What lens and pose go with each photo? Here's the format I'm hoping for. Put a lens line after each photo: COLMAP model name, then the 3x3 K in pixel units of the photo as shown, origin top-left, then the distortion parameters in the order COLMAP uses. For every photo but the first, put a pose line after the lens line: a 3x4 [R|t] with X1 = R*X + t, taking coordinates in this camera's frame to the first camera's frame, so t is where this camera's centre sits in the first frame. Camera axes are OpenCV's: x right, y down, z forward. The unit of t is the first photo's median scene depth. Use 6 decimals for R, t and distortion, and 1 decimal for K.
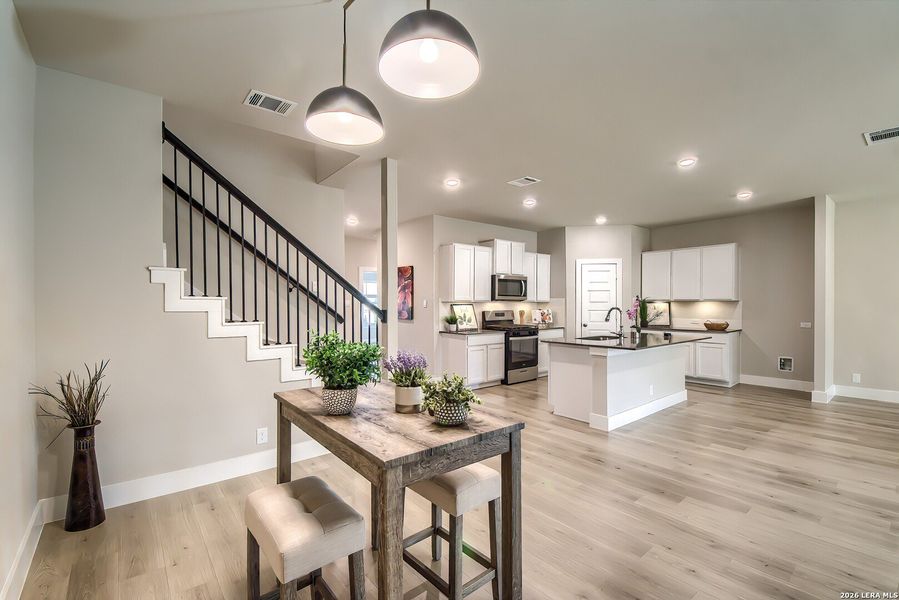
lens RADIAL K [[394.5, 0, 451.7], [0, 394.5, 309.2], [0, 0, 1]] dist [-0.001909, -0.000277]
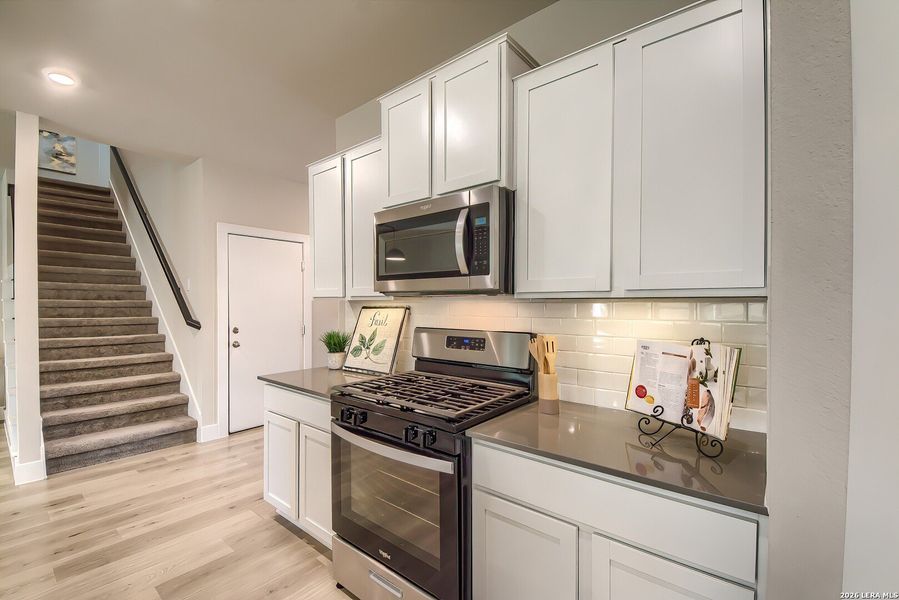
lens RADIAL K [[411.7, 0, 431.0], [0, 411.7, 304.3], [0, 0, 1]] dist [0.001595, -0.000363]
pose [[0.142480, 0.005130, -0.989784, 0.425378], [-0.003727, 0.999982, 0.004647, -0.016142], [0.989791, 0.003026, 0.142497, 0.942610]]
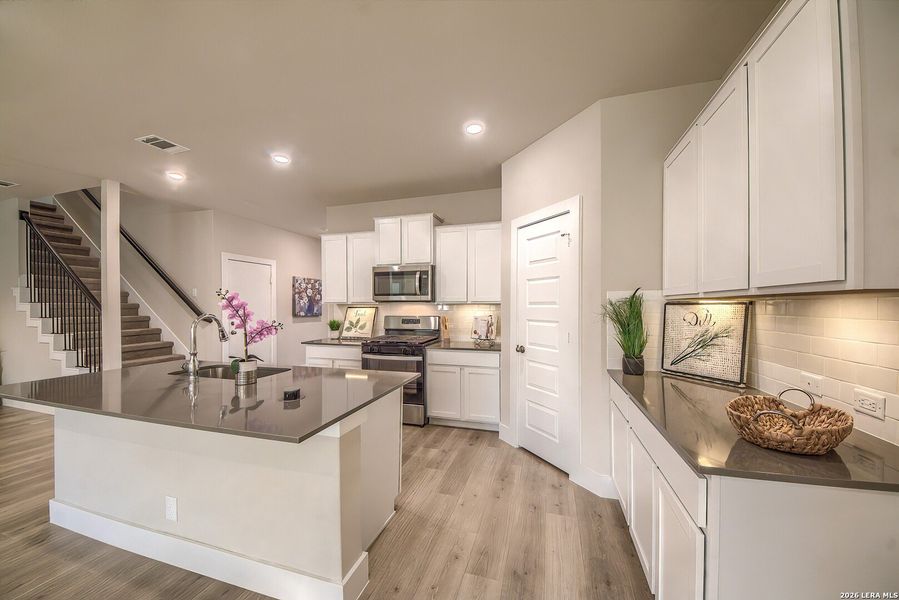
lens RADIAL K [[336.6, 0, 446.5], [0, 336.6, 304.3], [0, 0, 1]] dist [0.001301, 0.000019]
pose [[0.535566, -0.001609, -0.844492, 0.683224], [-0.002887, 0.999989, -0.003737, -0.015333], [0.844488, 0.004439, 0.535556, 0.736197]]
